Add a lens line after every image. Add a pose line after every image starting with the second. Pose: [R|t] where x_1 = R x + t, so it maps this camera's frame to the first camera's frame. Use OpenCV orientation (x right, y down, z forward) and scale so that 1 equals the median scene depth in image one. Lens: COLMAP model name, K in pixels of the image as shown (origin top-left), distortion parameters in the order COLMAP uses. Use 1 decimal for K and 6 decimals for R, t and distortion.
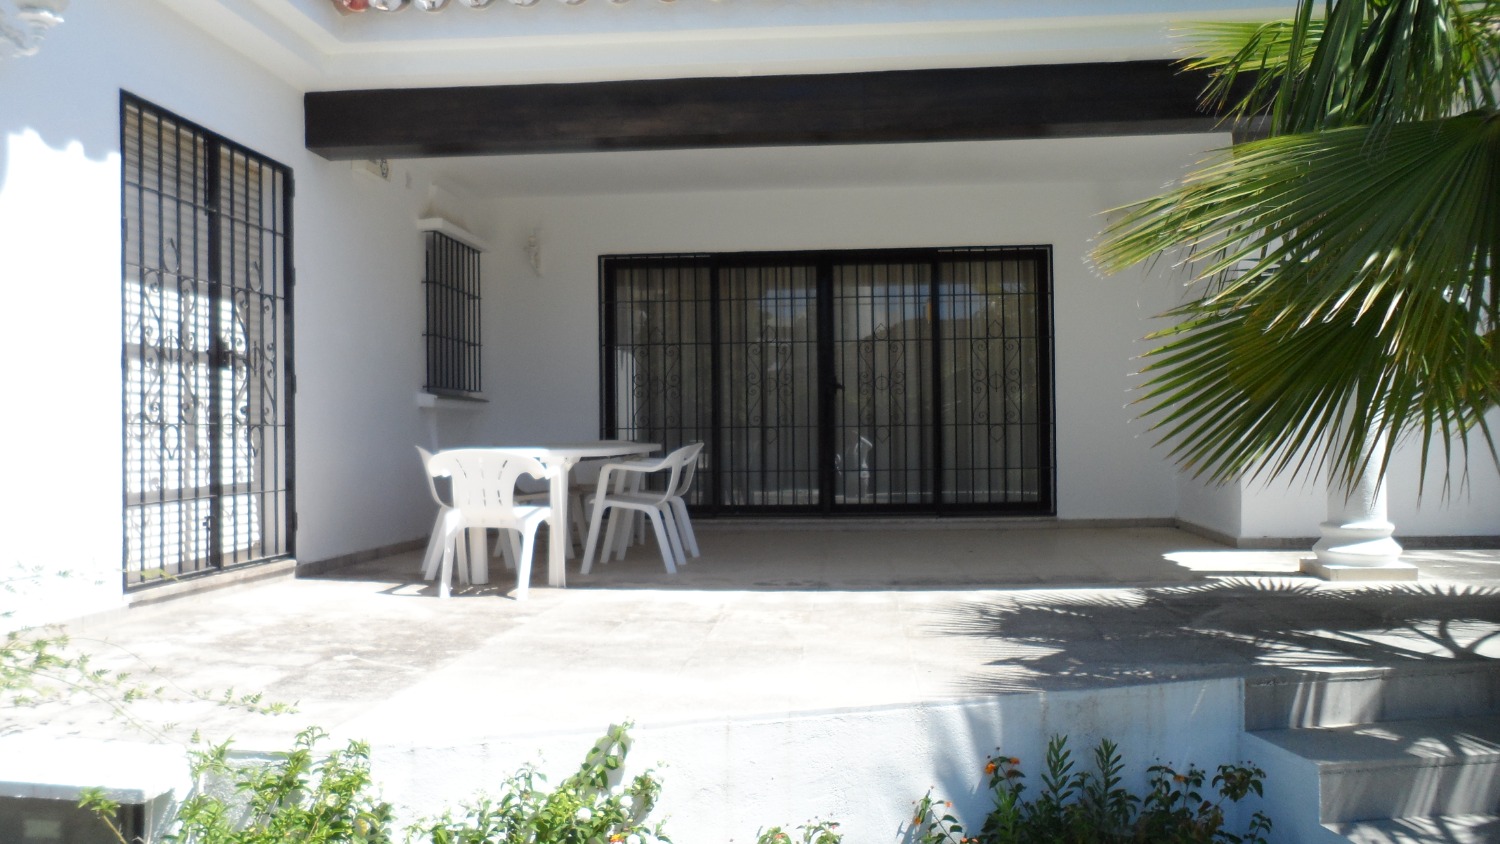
lens RADIAL K [[1171.7, 0, 751.2], [0, 1171.7, 426.1], [0, 0, 1]] dist [-0.066609, 0.063561]
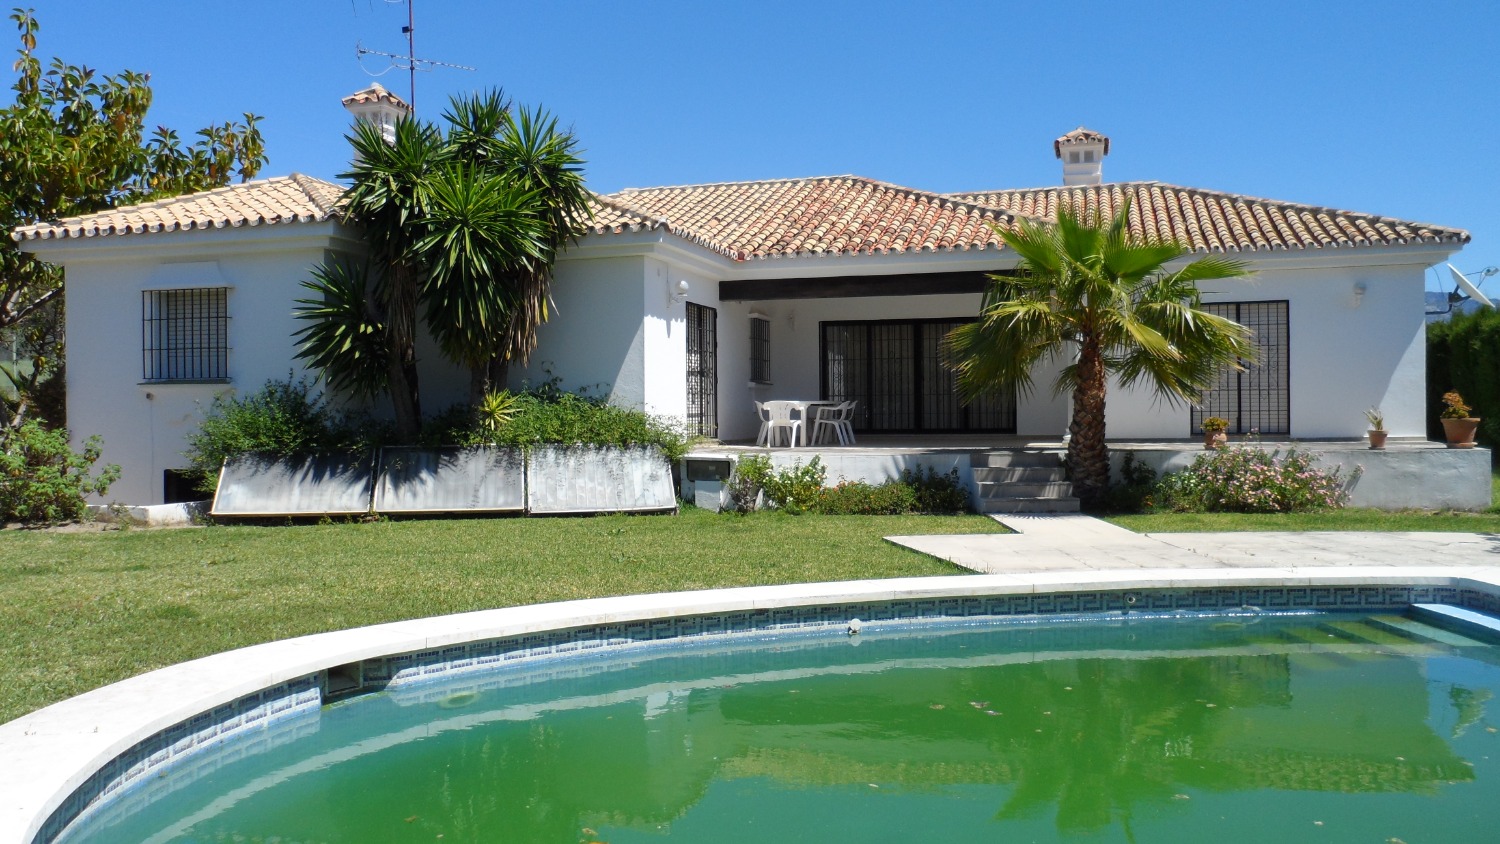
lens RADIAL K [[1171.7, 0, 750.7], [0, 1171.7, 418.9], [0, 0, 1]] dist [-0.066609, 0.063561]
pose [[0.980545, 0.005164, -0.196227, 0.294601], [-0.001446, 0.999817, 0.019086, 0.006975], [0.196289, -0.018431, 0.980373, -1.991283]]
